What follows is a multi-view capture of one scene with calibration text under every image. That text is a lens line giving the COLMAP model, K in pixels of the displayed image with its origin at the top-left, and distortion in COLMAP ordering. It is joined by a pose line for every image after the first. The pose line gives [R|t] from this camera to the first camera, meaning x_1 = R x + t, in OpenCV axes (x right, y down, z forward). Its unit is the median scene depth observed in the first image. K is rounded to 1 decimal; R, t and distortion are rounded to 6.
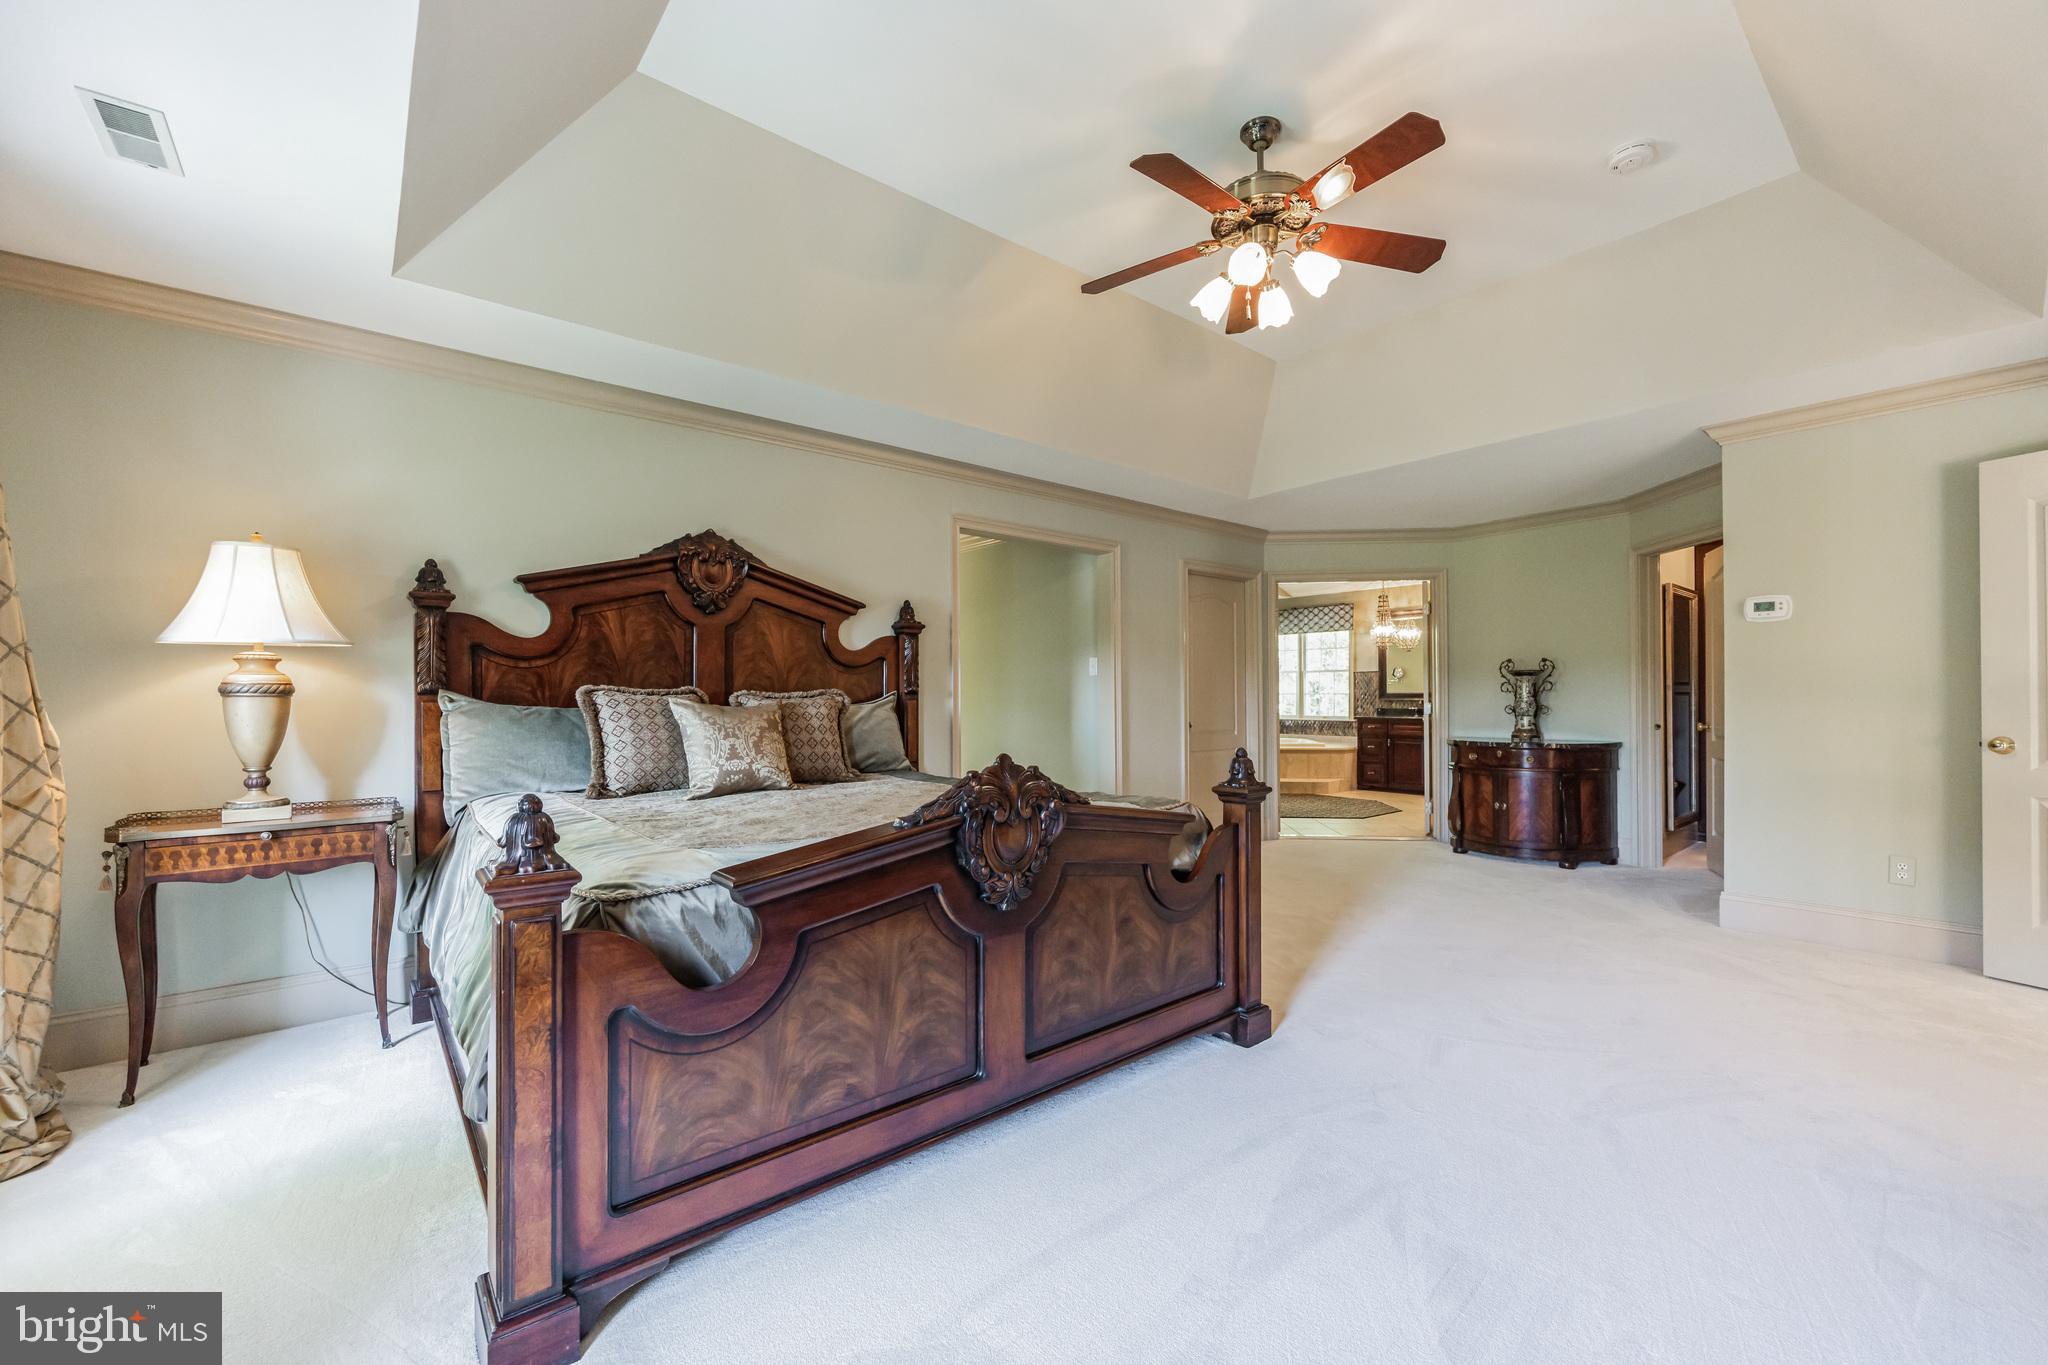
lens RADIAL K [[831.6, 0, 1023.7], [0, 831.6, 692.9], [0, 0, 1]] dist [-0.002535, 0.000097]
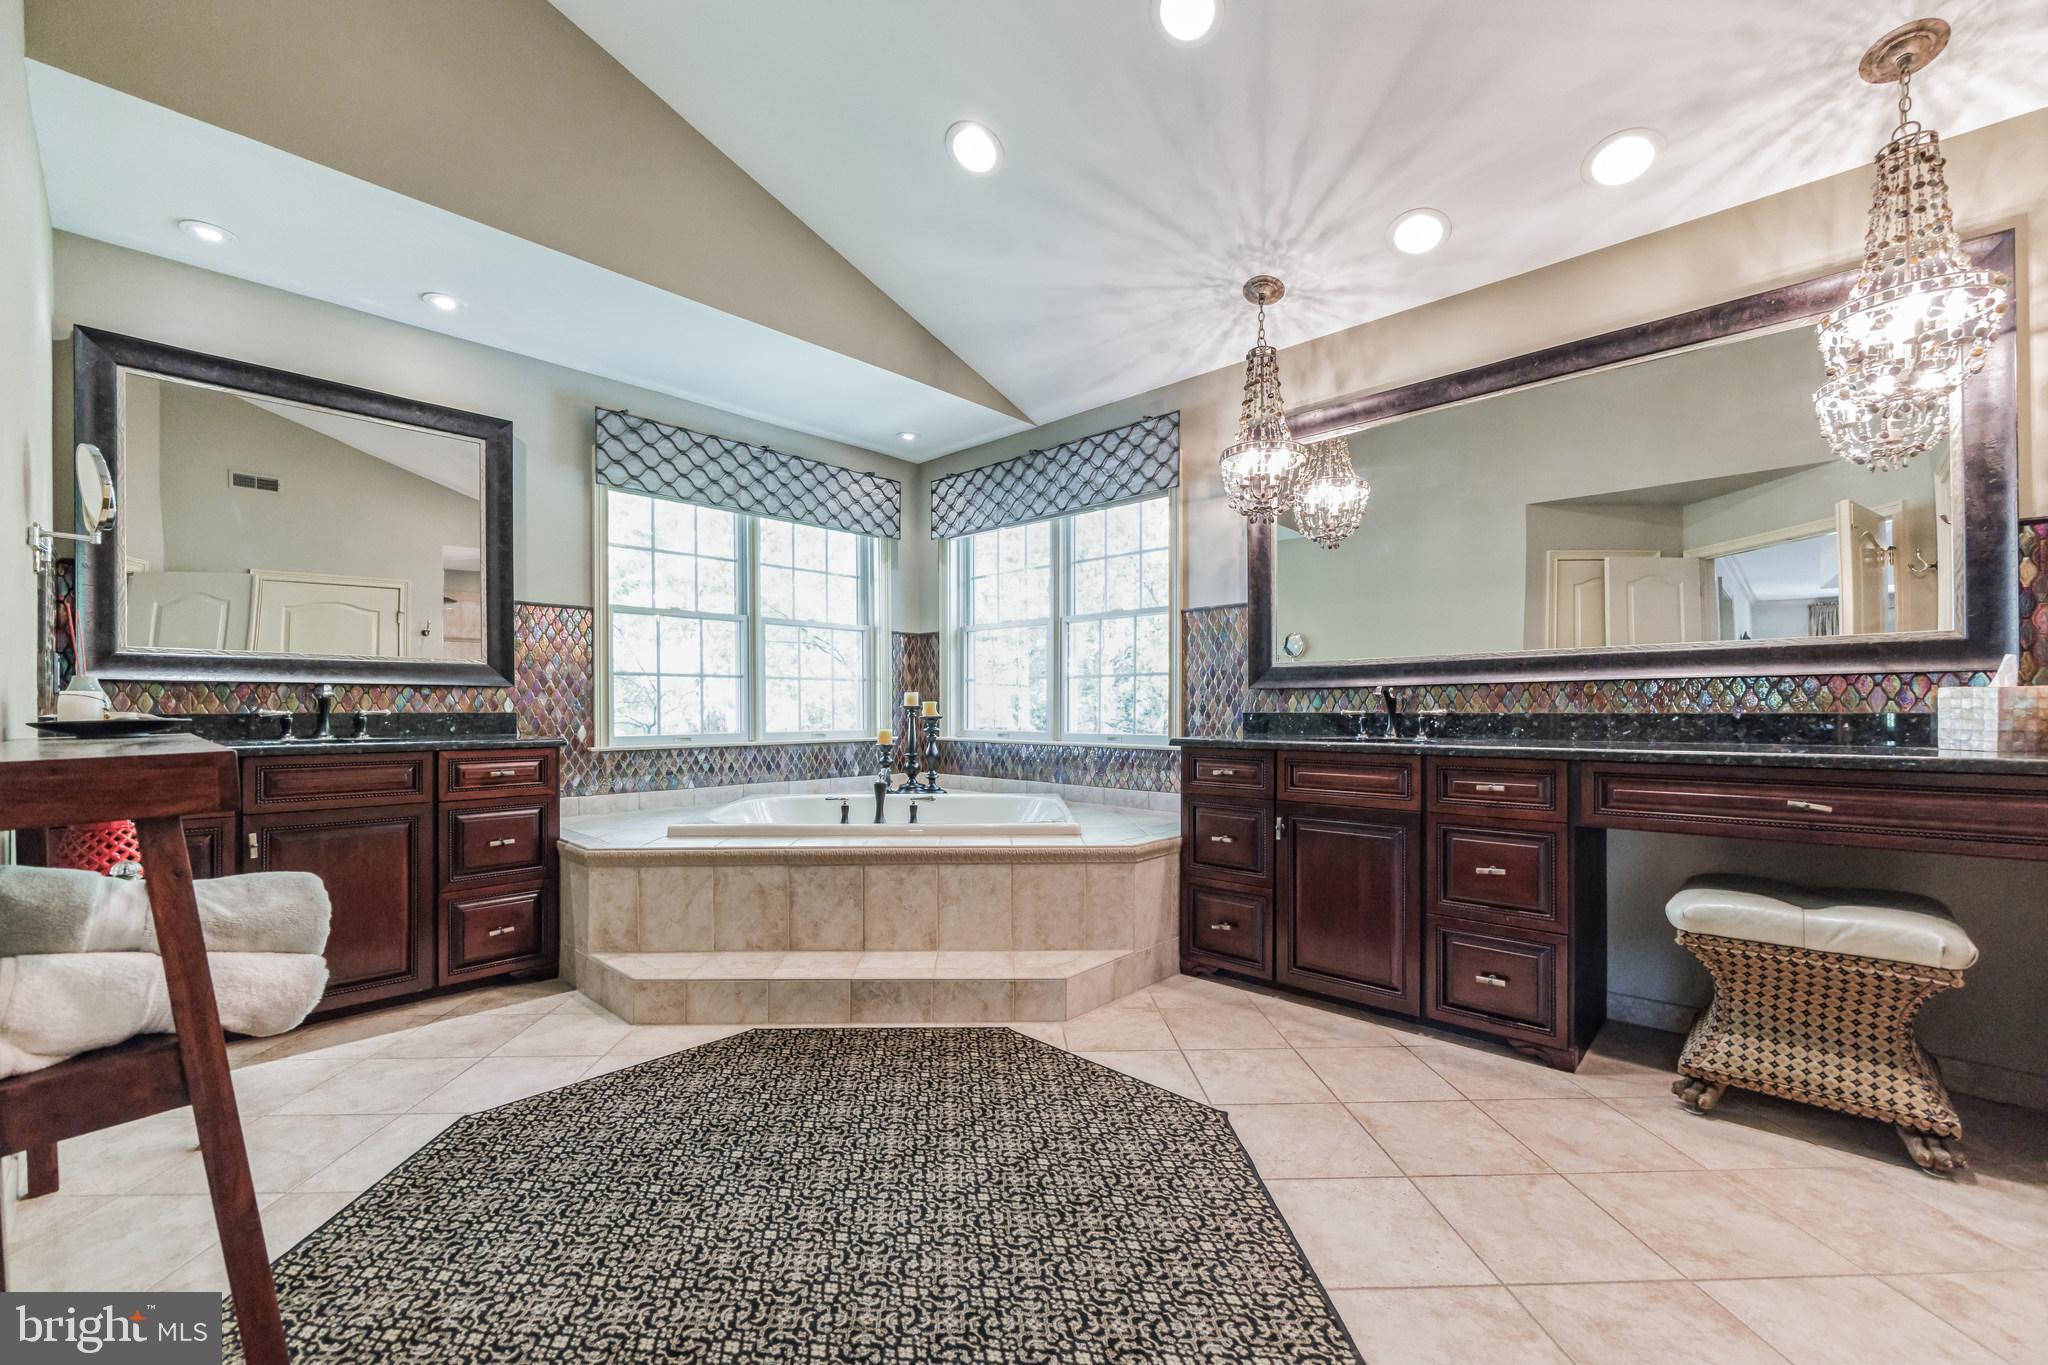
lens RADIAL K [[835.1, 0, 999.9], [0, 835.1, 707.1], [0, 0, 1]] dist [0.010169, 0.000140]
pose [[0.994651, -0.002405, 0.103269, 0.283486], [0.001244, 0.999935, 0.011309, 0.011816], [-0.103290, -0.011120, 0.994589, 0.654172]]
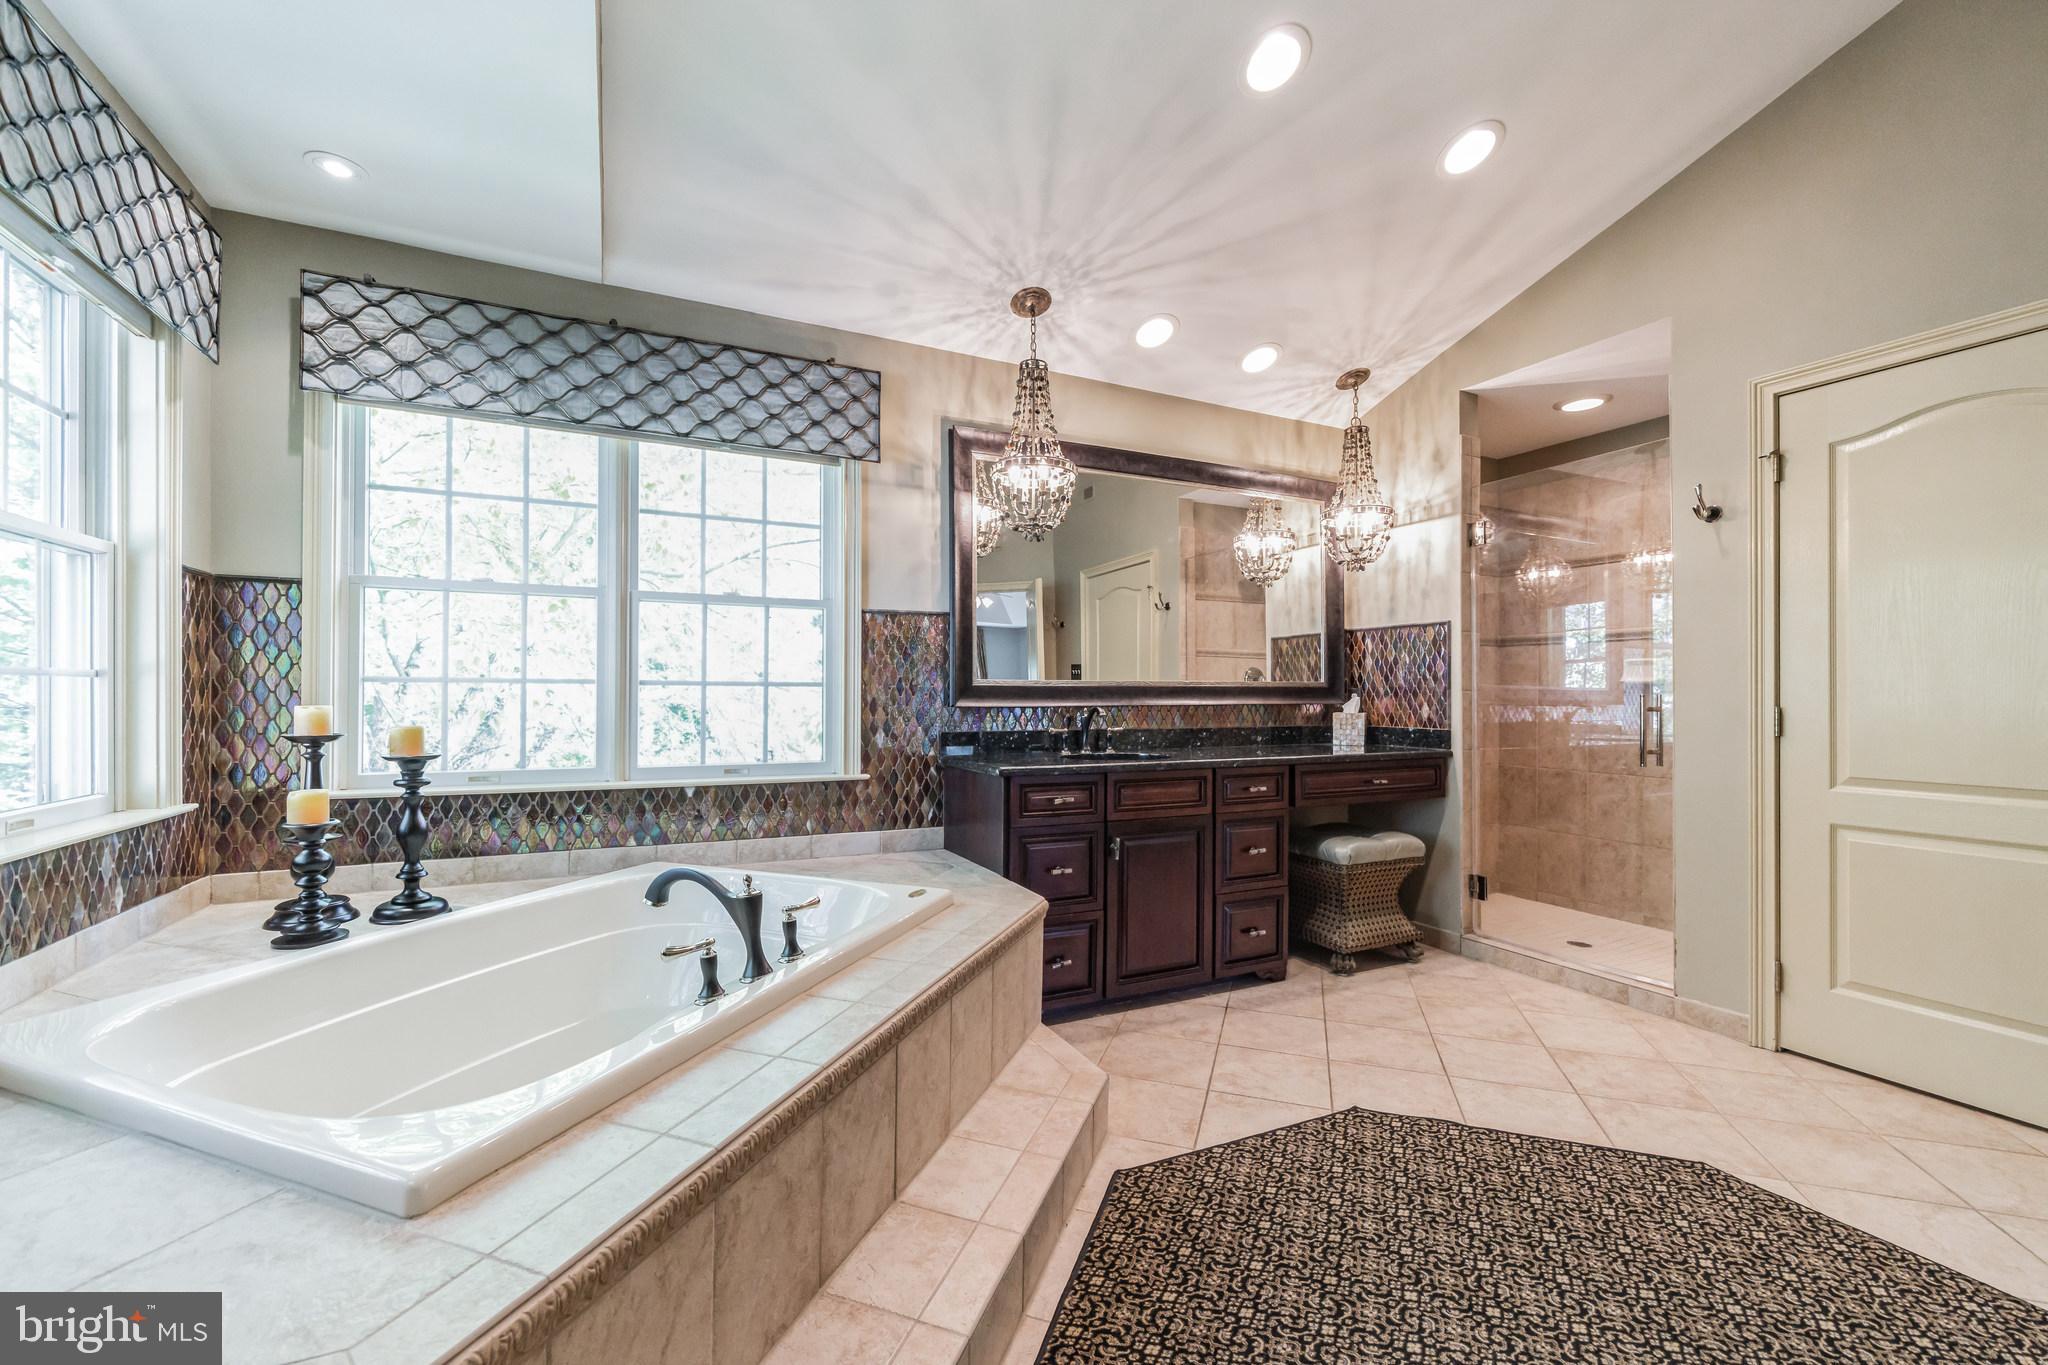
lens RADIAL K [[831.6, 0, 1023.7], [0, 831.6, 692.9], [0, 0, 1]] dist [-0.002535, 0.000097]
pose [[0.246375, 0.006757, 0.969151, 0.127631], [-0.015069, 0.999882, -0.003140, 0.003972], [-0.969057, -0.013830, 0.246447, 0.872053]]
